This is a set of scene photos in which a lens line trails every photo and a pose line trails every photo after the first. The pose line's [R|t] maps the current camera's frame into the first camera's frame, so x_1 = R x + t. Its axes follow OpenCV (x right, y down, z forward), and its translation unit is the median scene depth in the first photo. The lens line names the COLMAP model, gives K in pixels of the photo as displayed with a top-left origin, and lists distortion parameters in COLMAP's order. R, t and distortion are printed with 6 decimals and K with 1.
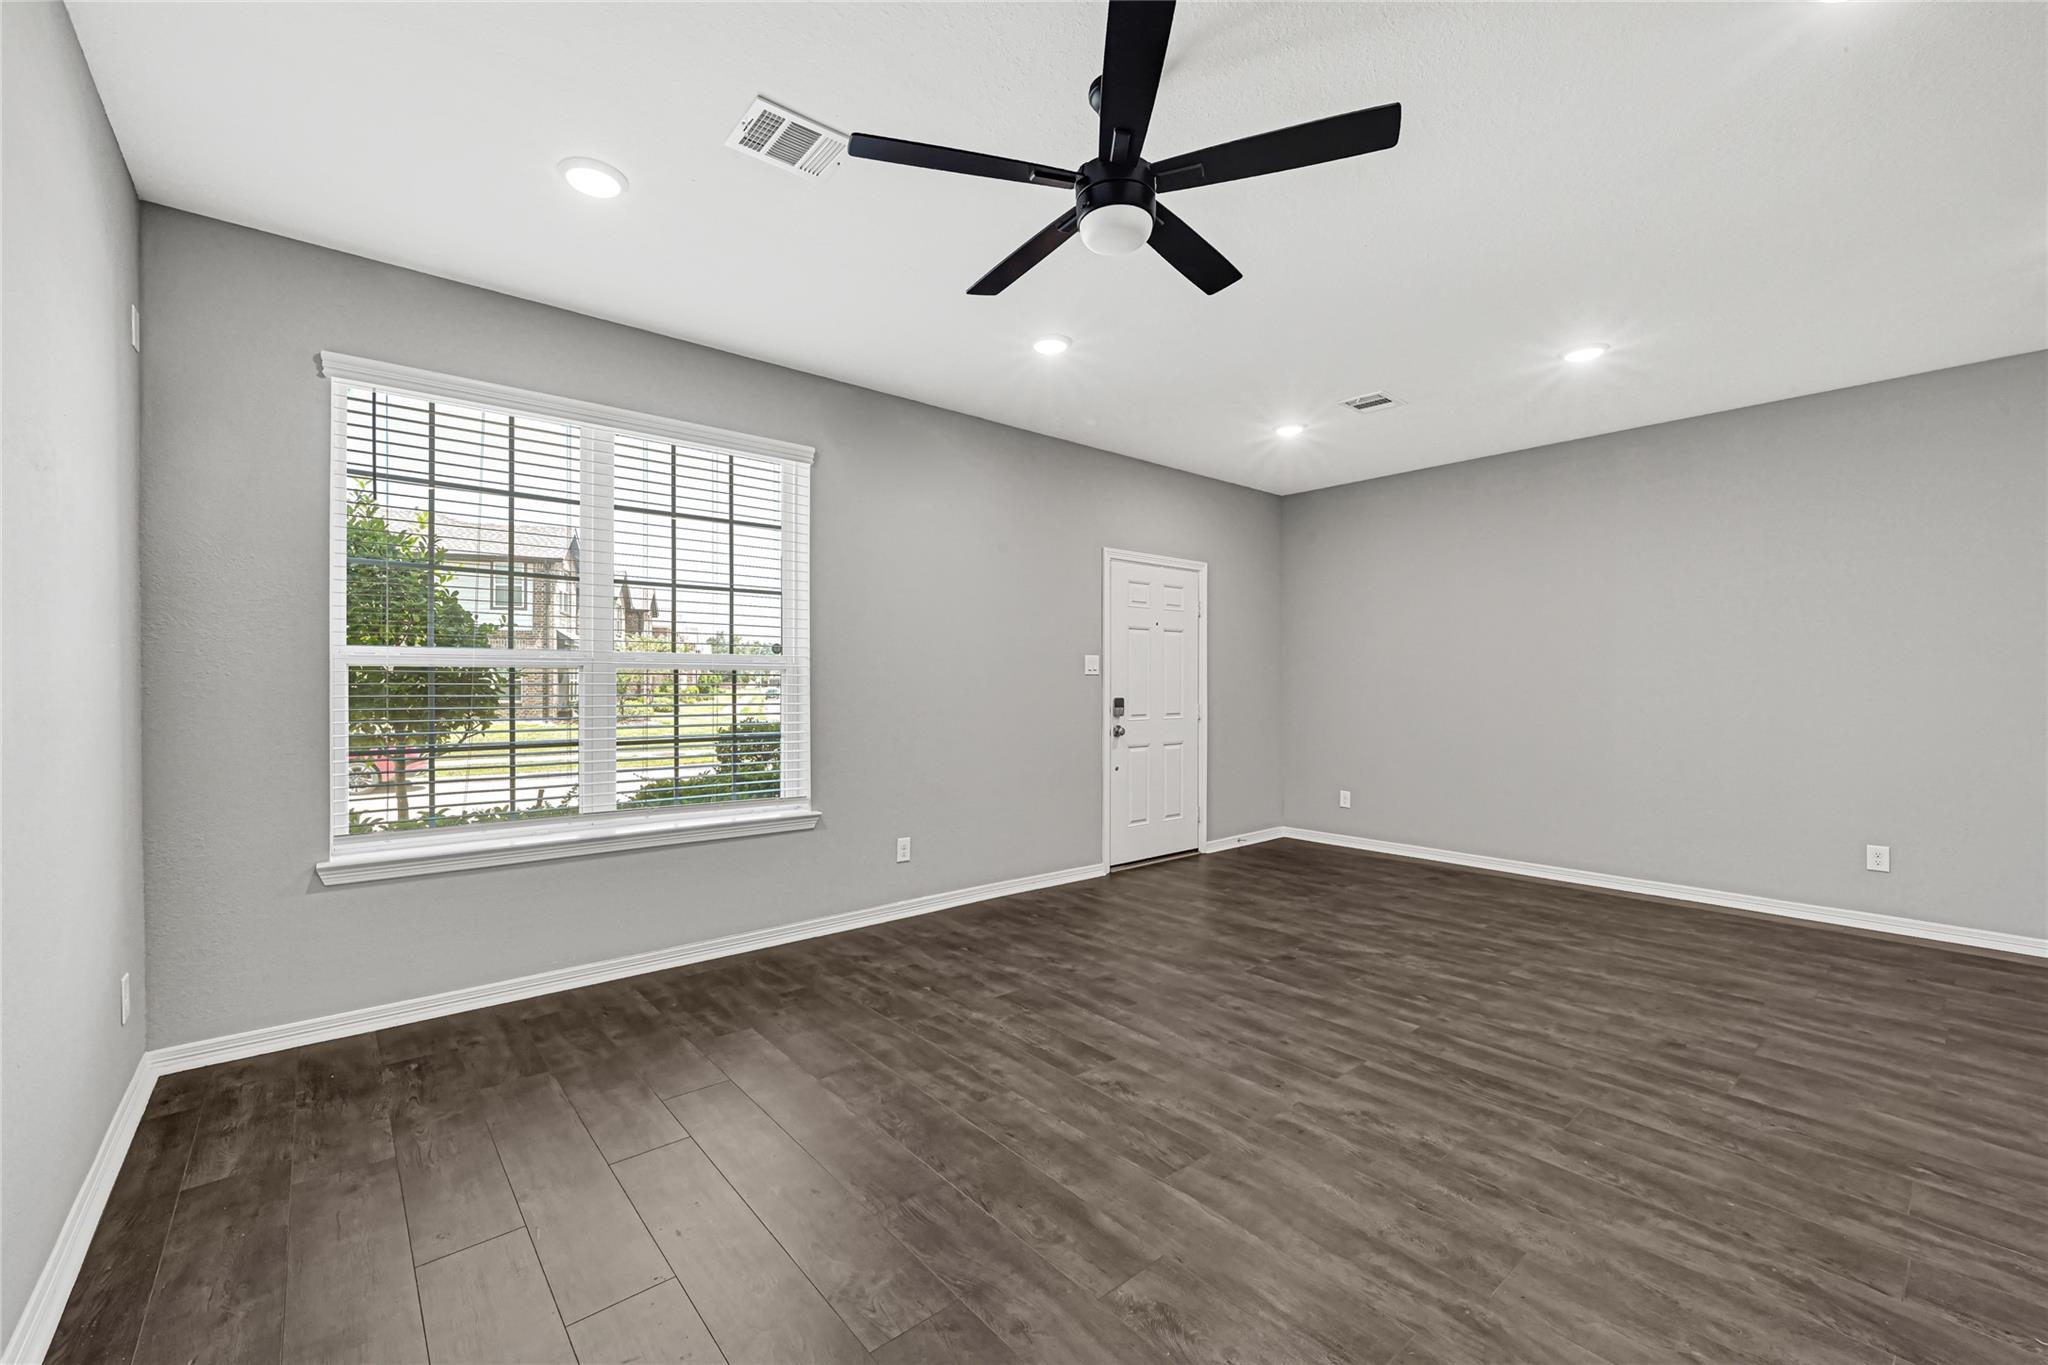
lens RADIAL K [[828.6, 0, 1032.2], [0, 828.6, 684.4], [0, 0, 1]] dist [0.000923, 0.000197]
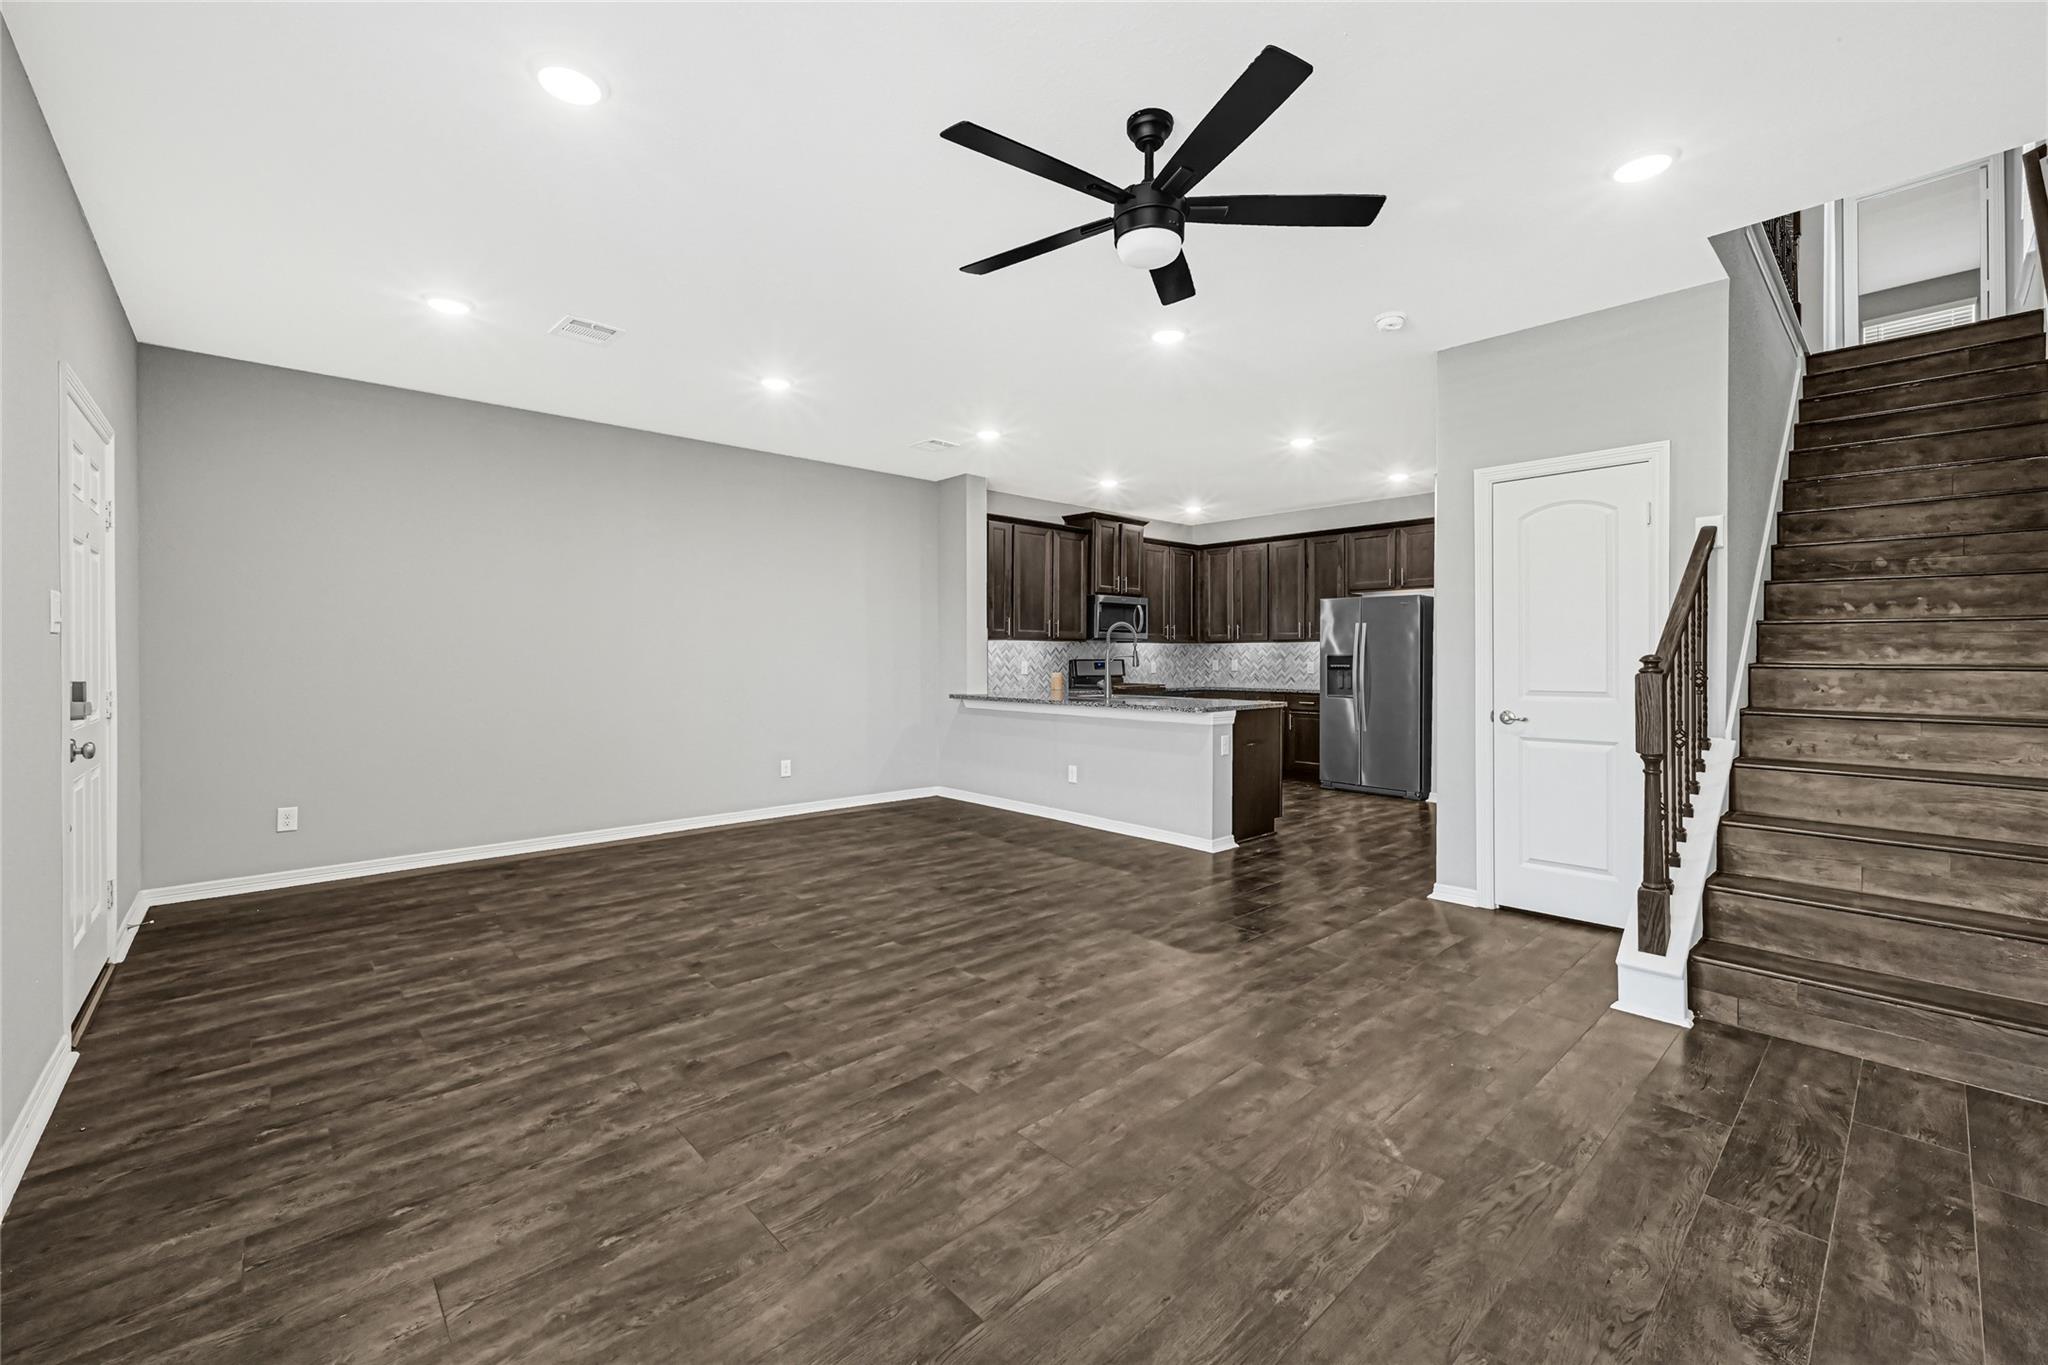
lens RADIAL K [[828.6, 0, 1026.5], [0, 828.6, 670.2], [0, 0, 1]] dist [0.000923, 0.000197]
pose [[-0.029816, -0.017936, 0.999394, -0.684239], [0.001231, 0.999838, 0.017981, 0.002158], [-0.999555, 0.001767, -0.029789, 0.802973]]
